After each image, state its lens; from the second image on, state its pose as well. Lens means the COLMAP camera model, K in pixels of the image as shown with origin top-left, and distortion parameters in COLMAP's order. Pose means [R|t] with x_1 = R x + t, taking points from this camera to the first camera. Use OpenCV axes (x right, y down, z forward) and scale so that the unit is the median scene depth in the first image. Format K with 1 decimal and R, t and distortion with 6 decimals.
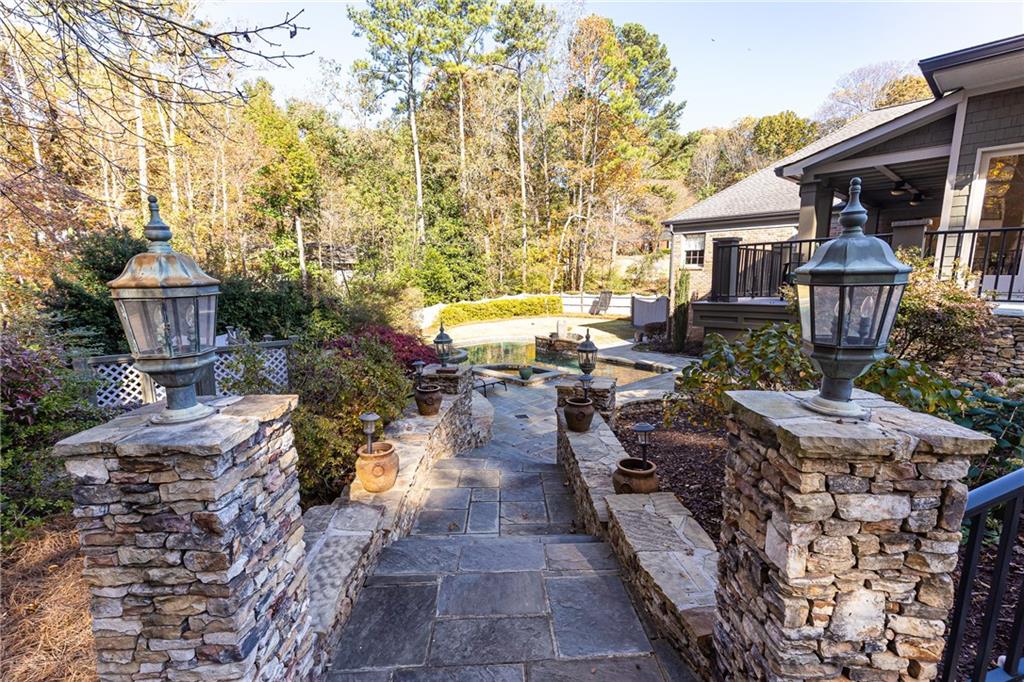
lens RADIAL K [[466.0, 0, 507.4], [0, 466.0, 349.1], [0, 0, 1]] dist [0.013443, 0.000320]
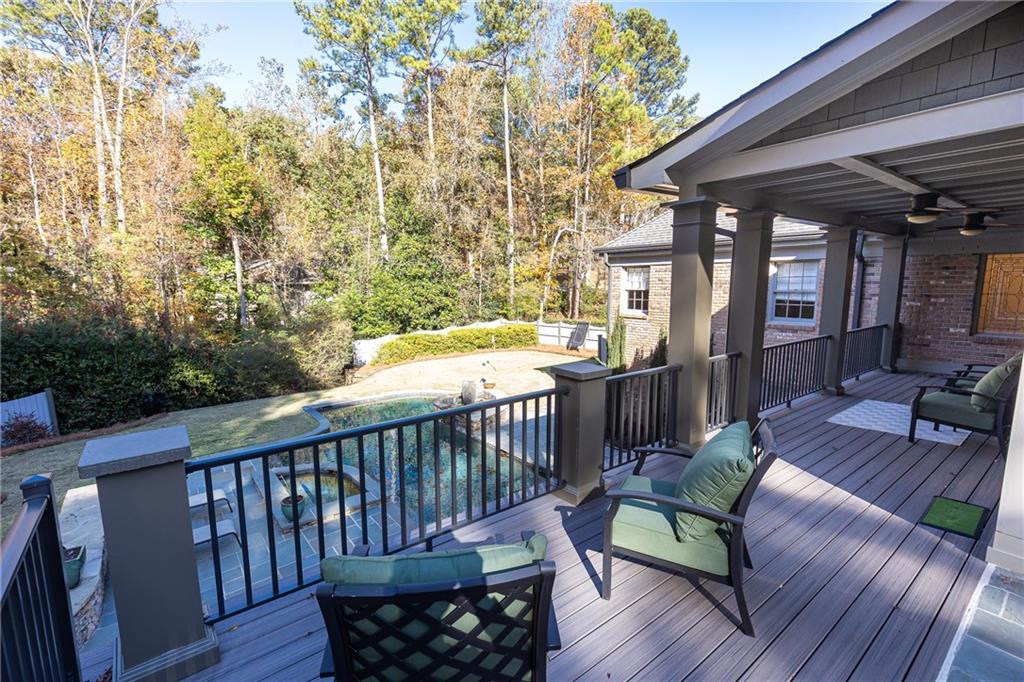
lens RADIAL K [[466.0, 0, 508.3], [0, 466.0, 350.2], [0, 0, 1]] dist [0.013443, 0.000320]
pose [[0.996402, 0.009462, -0.084228, 0.139902], [-0.010564, 0.999864, -0.012651, -0.057996], [0.084097, 0.013495, 0.996366, 0.153251]]
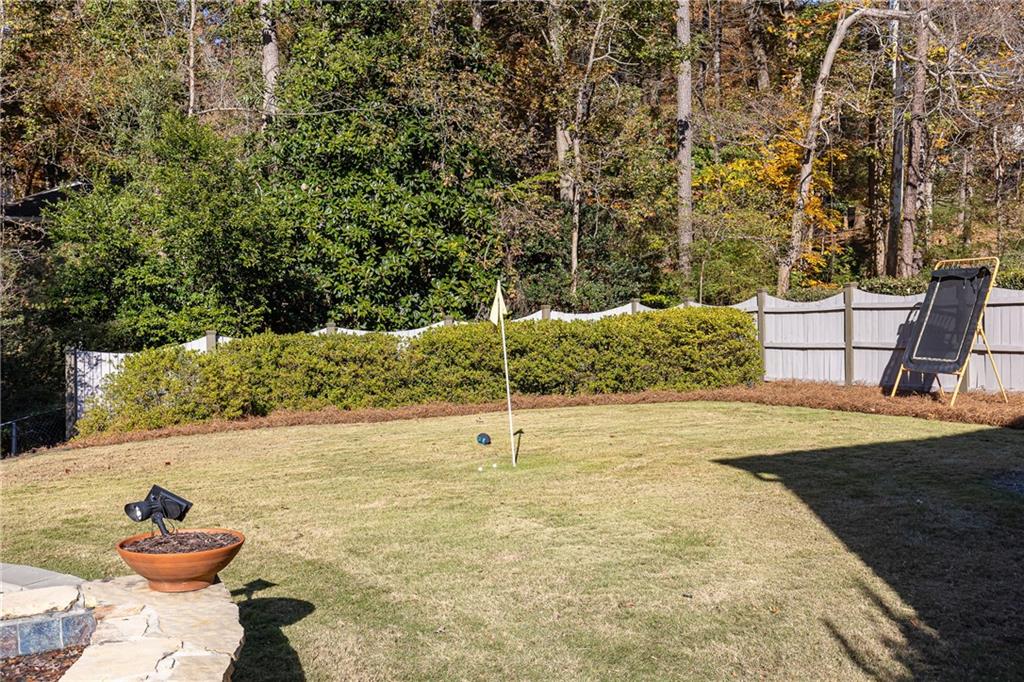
lens RADIAL K [[1019.2, 0, 513.4], [0, 1019.2, 338.7], [0, 0, 1]] dist [-0.028836, 0.000000]
pose [[0.958987, 0.003287, -0.283431, 0.145919], [-0.039260, 0.991835, -0.121333, -0.037717], [0.280718, 0.127485, 0.951286, 0.530071]]
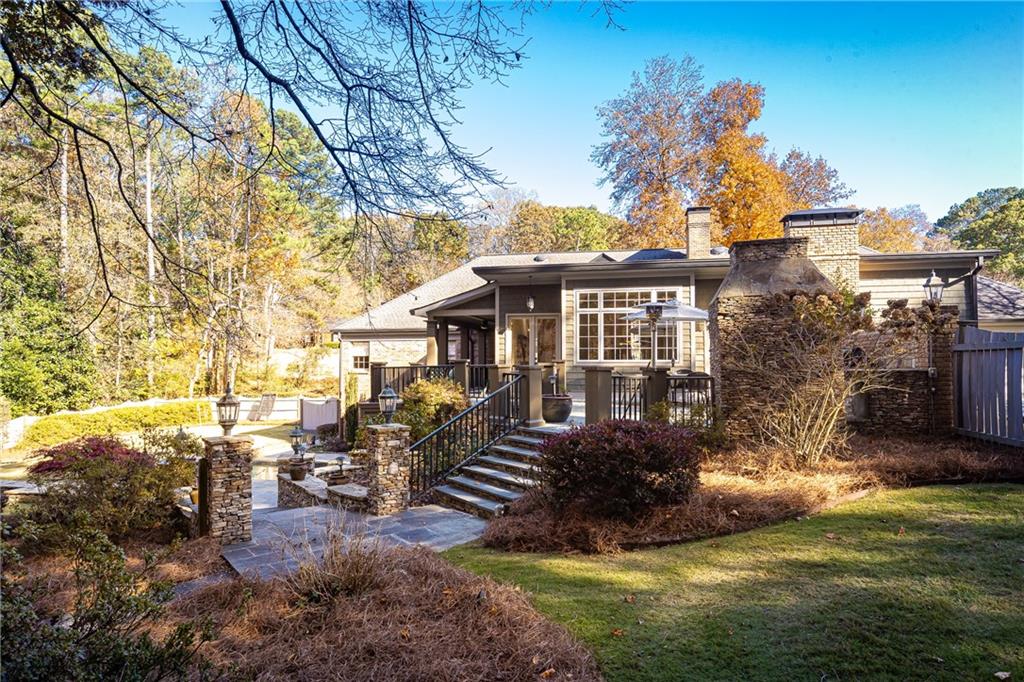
lens RADIAL K [[604.2, 0, 510.7], [0, 604.2, 342.6], [0, 0, 1]] dist [-0.003752, 0.000413]
pose [[0.817355, 0.024443, 0.575615, -0.069372], [0.091628, 0.980868, -0.171760, 0.018261], [-0.568801, 0.193131, 0.799478, -0.182232]]
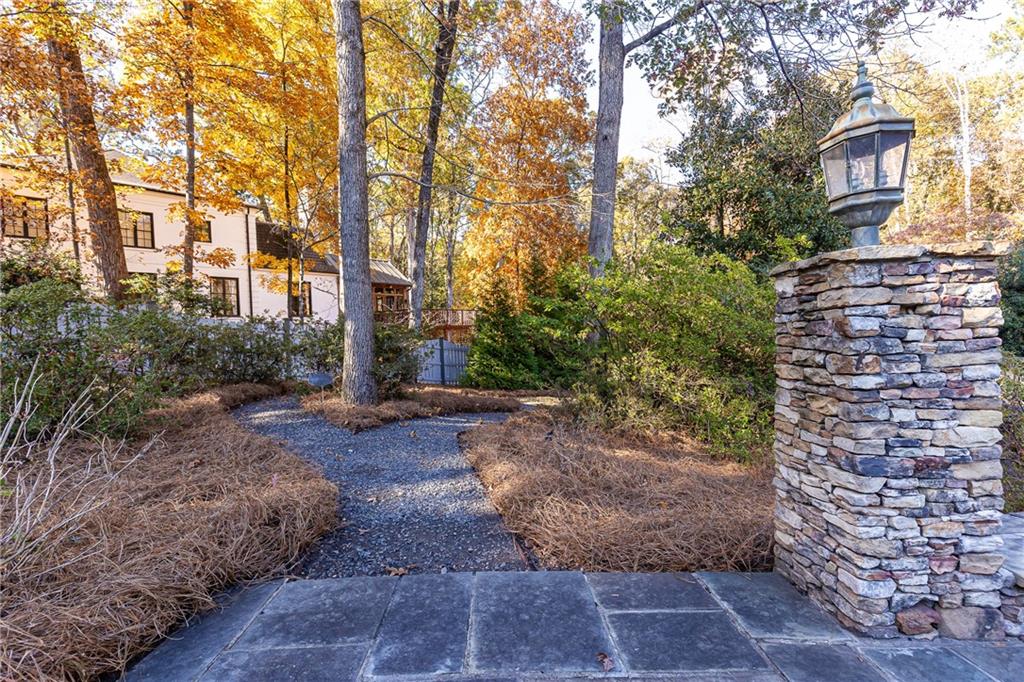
lens RADIAL K [[466.0, 0, 511.2], [0, 466.0, 346.8], [0, 0, 1]] dist [0.013443, 0.000320]
pose [[0.031593, 0.043978, -0.998533, 0.016946], [-0.142098, 0.989081, 0.039066, 0.018135], [0.989348, 0.140655, 0.037497, 0.006849]]
